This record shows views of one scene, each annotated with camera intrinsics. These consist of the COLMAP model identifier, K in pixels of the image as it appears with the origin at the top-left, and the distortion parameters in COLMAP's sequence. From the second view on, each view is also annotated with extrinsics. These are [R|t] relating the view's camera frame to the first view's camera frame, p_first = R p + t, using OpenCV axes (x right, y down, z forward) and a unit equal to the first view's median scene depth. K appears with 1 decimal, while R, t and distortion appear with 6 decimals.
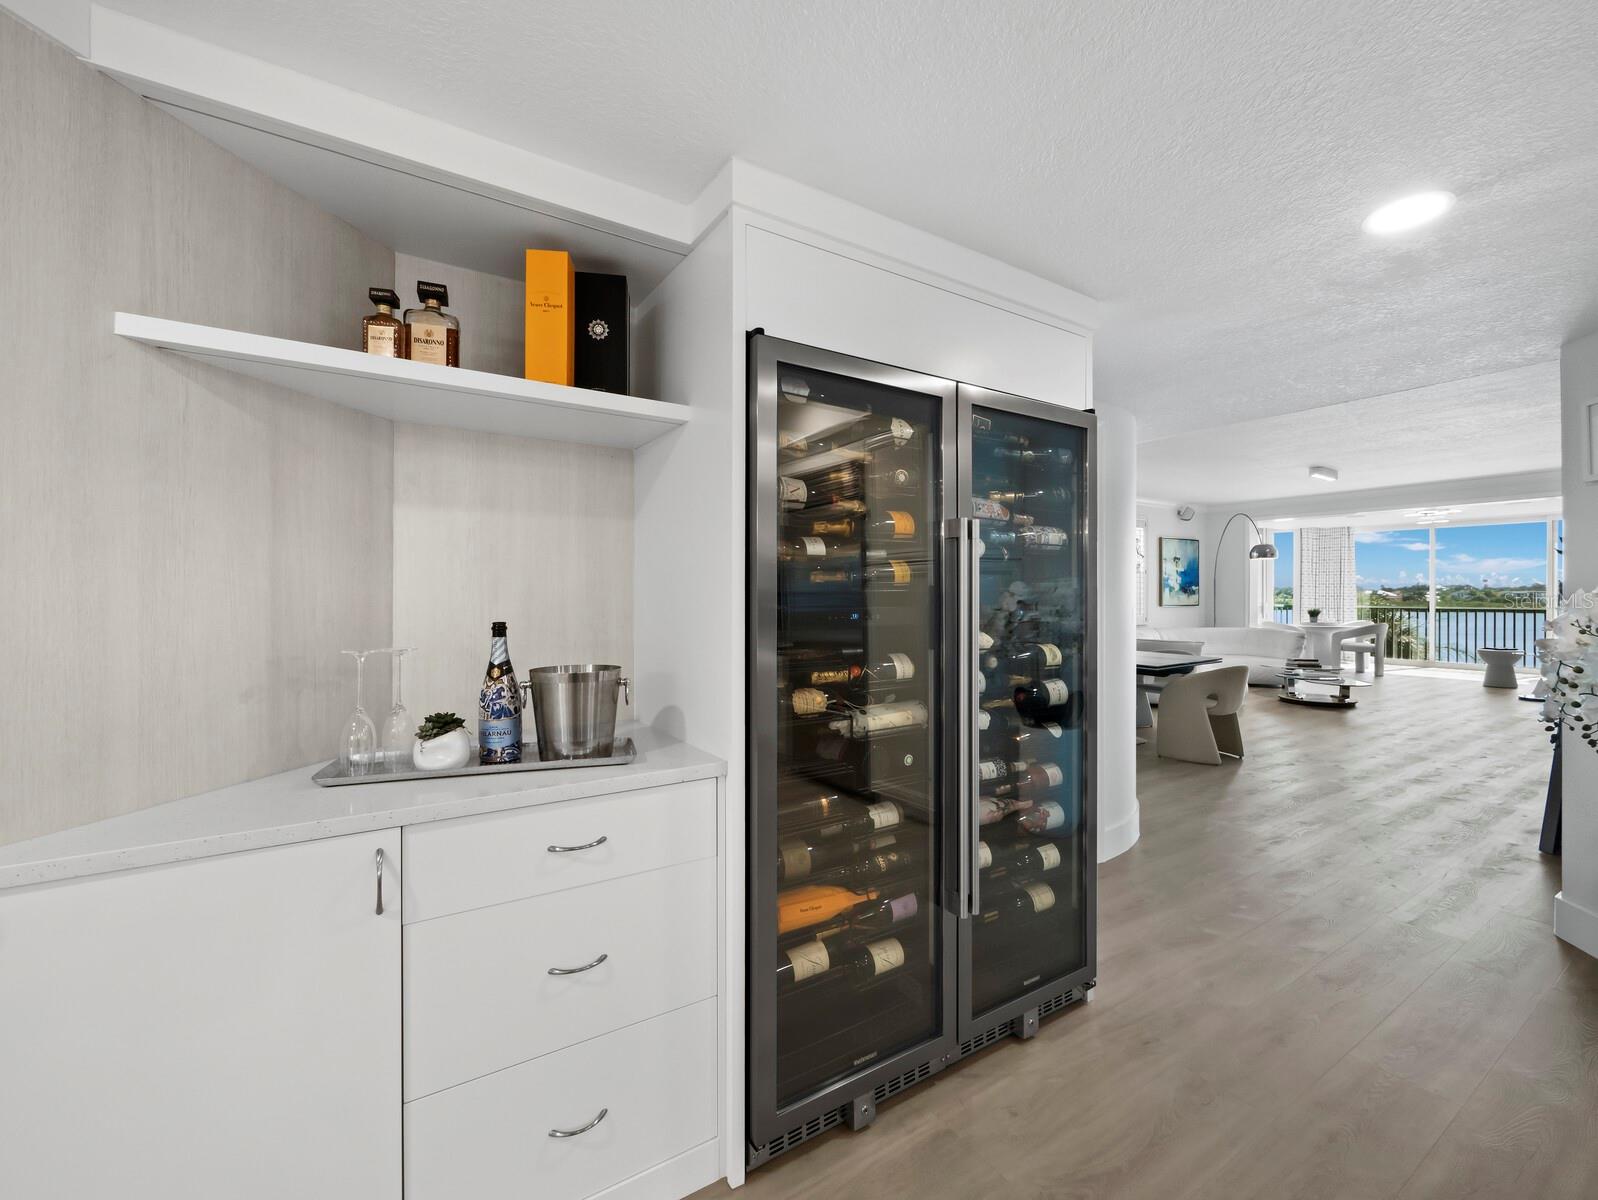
lens RADIAL K [[687.9, 0, 799.6], [0, 687.9, 594.5], [0, 0, 1]] dist [-0.002890, -0.000465]
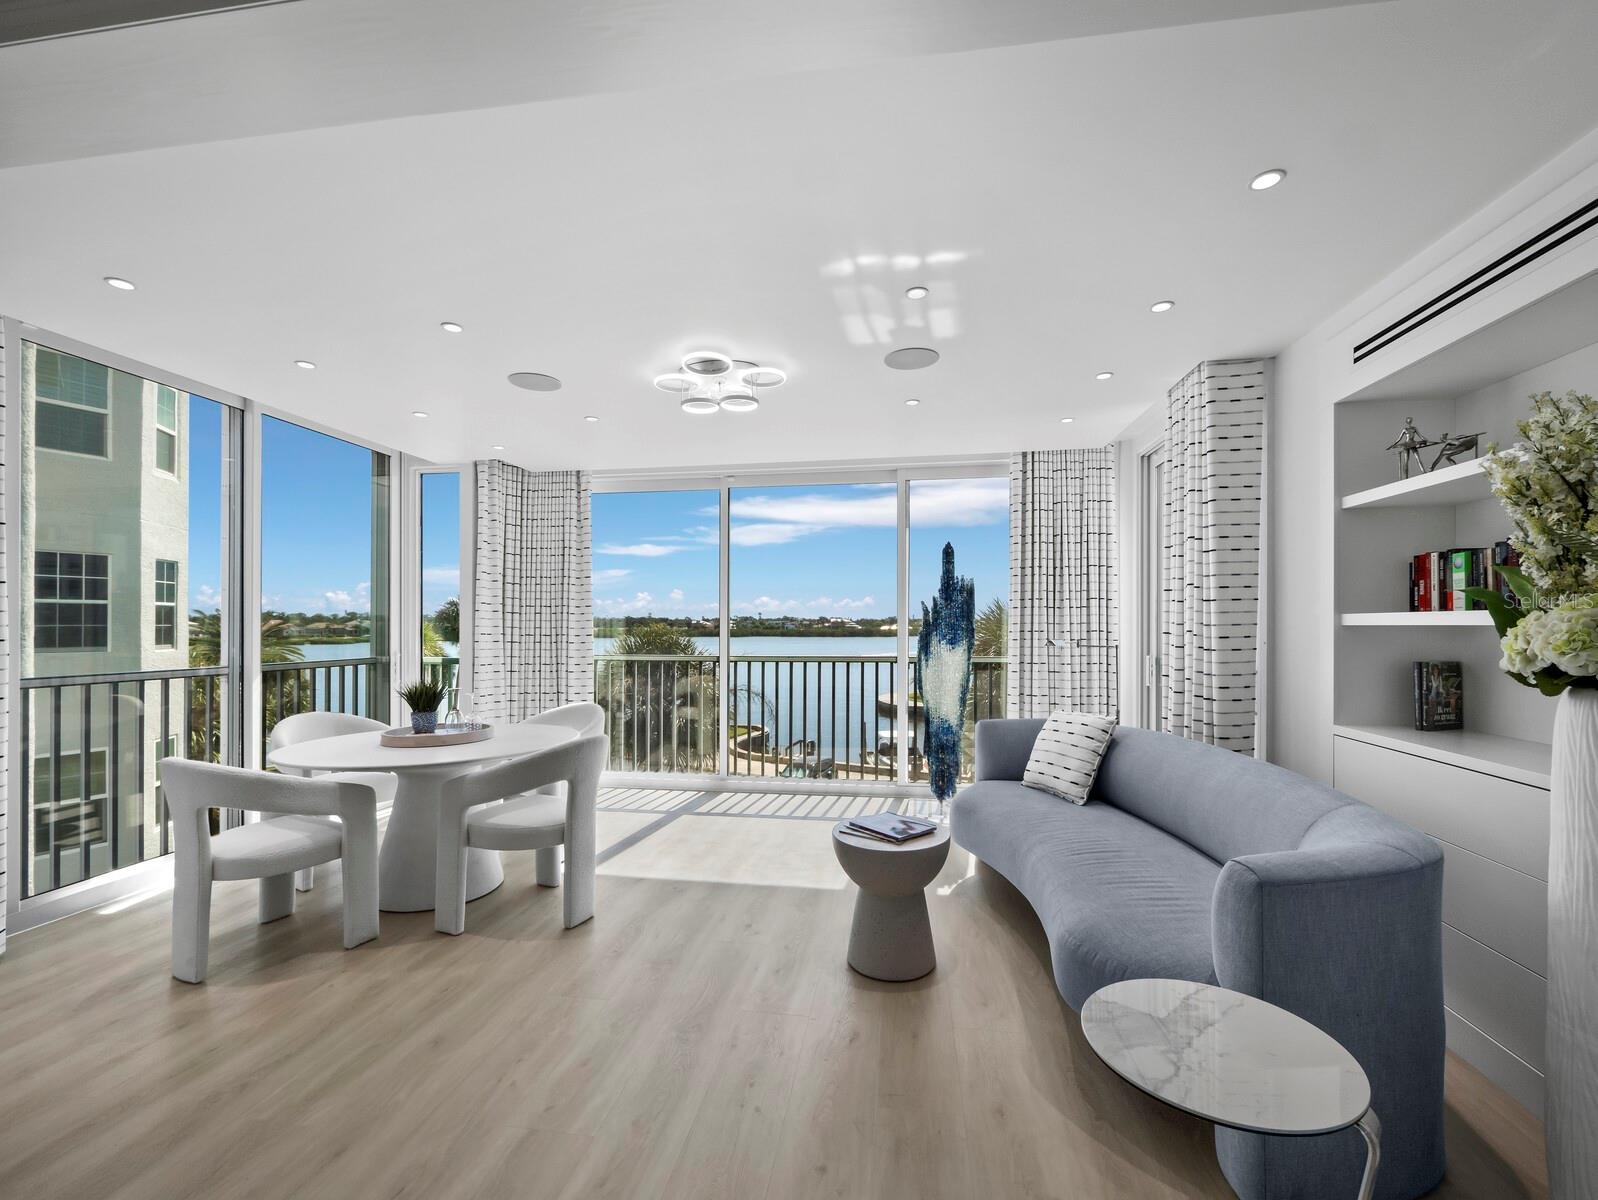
lens RADIAL K [[687.9, 0, 798.9], [0, 687.9, 617.5], [0, 0, 1]] dist [-0.002890, -0.000465]
pose [[0.663274, 0.012312, 0.748276, 0.903542], [-0.007425, 0.999924, -0.009871, -0.009806], [-0.748340, 0.000991, 0.663314, 0.969024]]
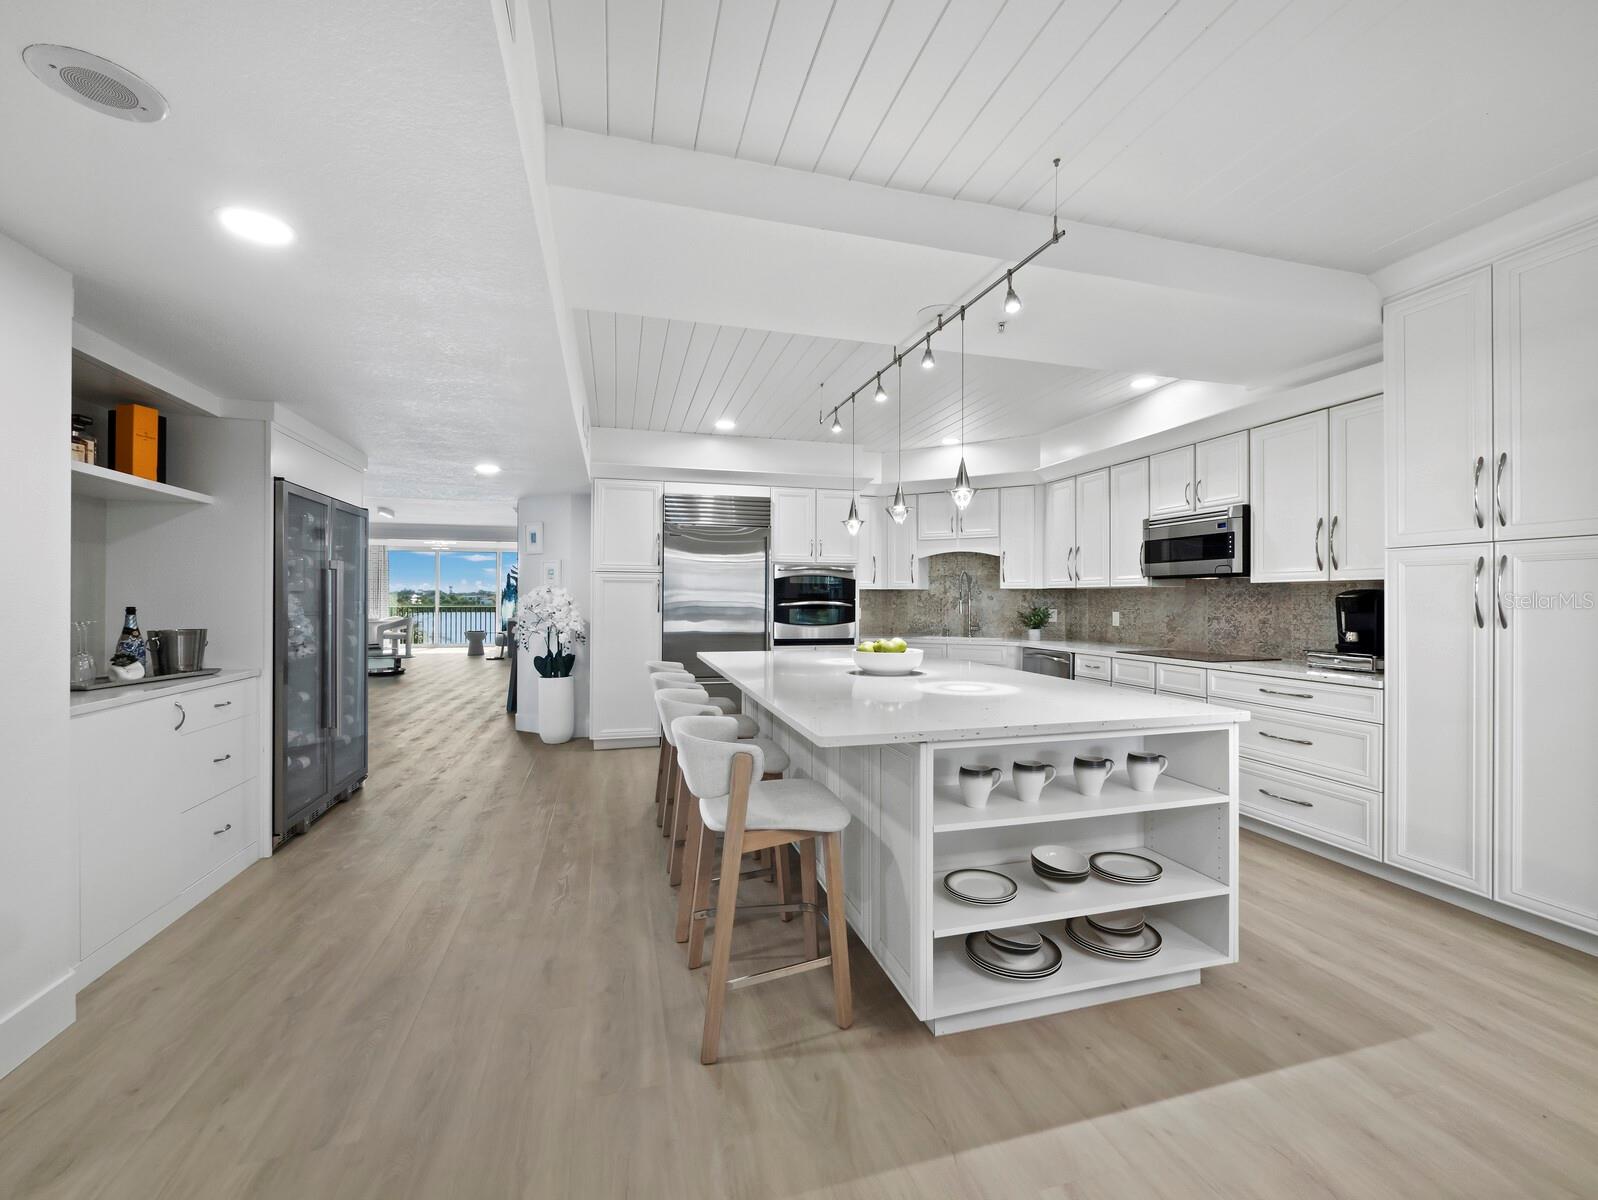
lens RADIAL K [[687.9, 0, 804.8], [0, 687.9, 599.1], [0, 0, 1]] dist [-0.002890, -0.000465]
pose [[0.301466, 0.007821, 0.953445, -0.336098], [-0.011028, 0.999928, -0.004715, 0.001265], [-0.953413, -0.009094, 0.301531, -0.264394]]
